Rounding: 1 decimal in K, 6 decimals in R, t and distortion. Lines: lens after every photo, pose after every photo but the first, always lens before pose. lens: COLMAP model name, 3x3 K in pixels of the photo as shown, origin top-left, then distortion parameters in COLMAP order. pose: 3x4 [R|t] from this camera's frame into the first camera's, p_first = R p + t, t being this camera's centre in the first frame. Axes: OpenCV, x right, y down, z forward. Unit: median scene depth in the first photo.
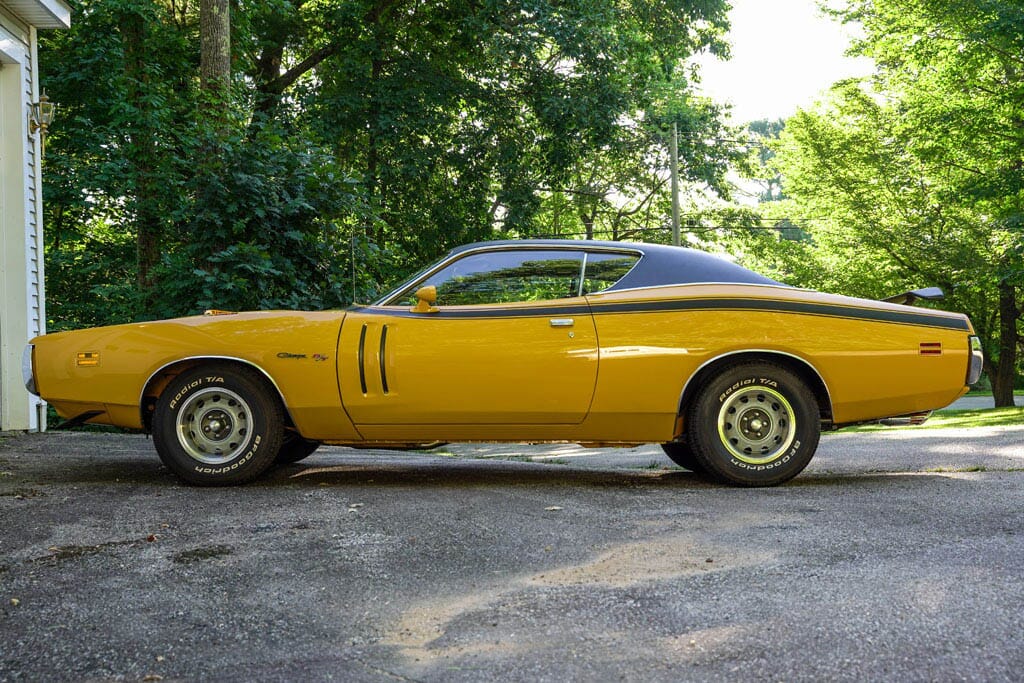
lens RADIAL K [[1074.1, 0, 531.9], [0, 1074.1, 358.9], [0, 0, 1]] dist [-0.003723, 0.000000]
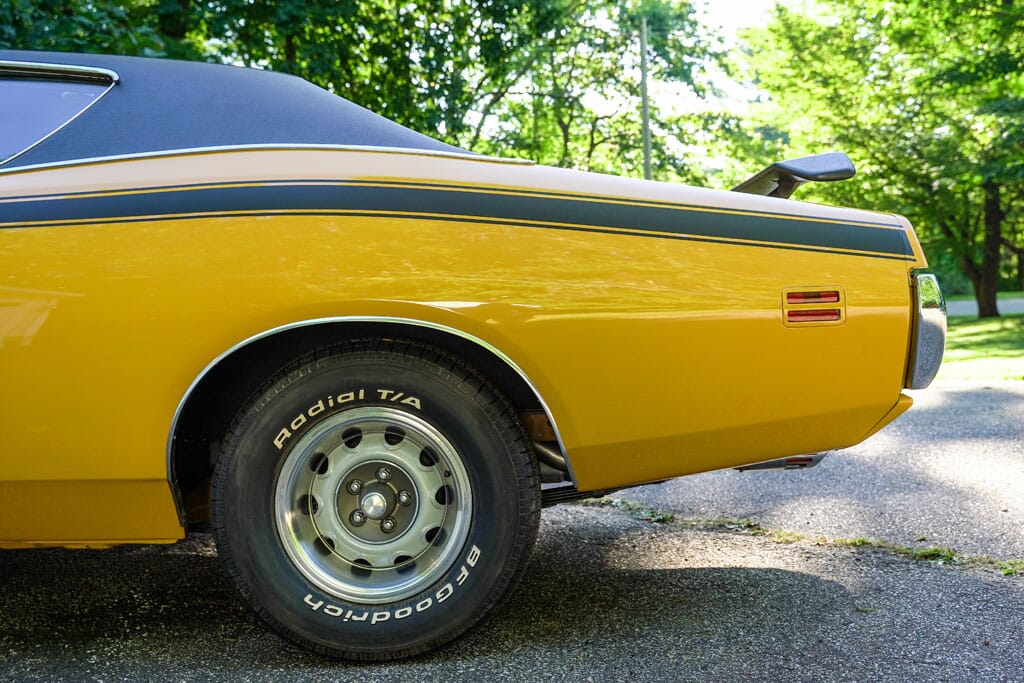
lens RADIAL K [[1074.1, 0, 534.0], [0, 1074.1, 337.0], [0, 0, 1]] dist [-0.003723, 0.000000]
pose [[0.999781, -0.015062, 0.014557, 0.723627], [0.014095, 0.997828, 0.064354, -0.068401], [-0.015495, -0.064134, 0.997821, 1.672116]]
